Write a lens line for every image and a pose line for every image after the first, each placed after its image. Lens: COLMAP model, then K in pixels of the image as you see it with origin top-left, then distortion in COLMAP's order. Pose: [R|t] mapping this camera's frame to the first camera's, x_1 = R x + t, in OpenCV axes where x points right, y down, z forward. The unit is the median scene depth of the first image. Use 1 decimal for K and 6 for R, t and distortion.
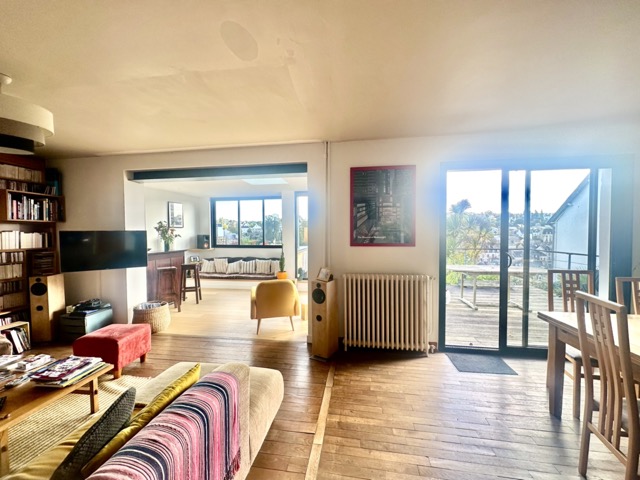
lens RADIAL K [[253.1, 0, 319.4], [0, 253.1, 239.8], [0, 0, 1]] dist [-0.002035, -0.000062]
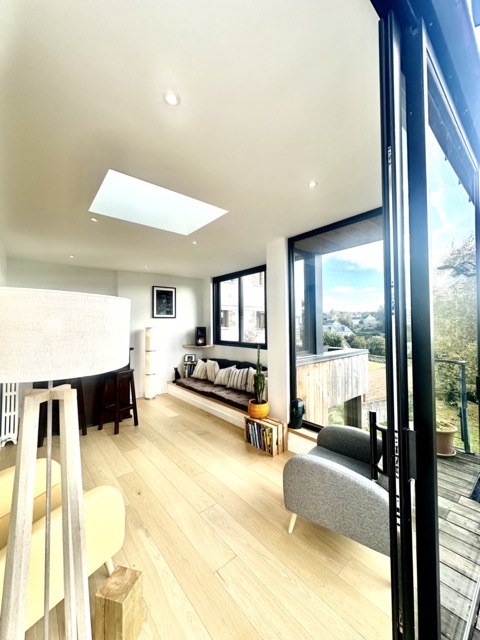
lens RADIAL K [[253.1, 0, 237.5], [0, 253.1, 320.3], [0, 0, 1]] dist [-0.002035, -0.000062]
pose [[0.746957, -0.011438, -0.664774, 0.138760], [-0.018006, 0.999137, -0.037422, -0.013830], [0.664628, 0.039923, 0.746107, 0.503454]]
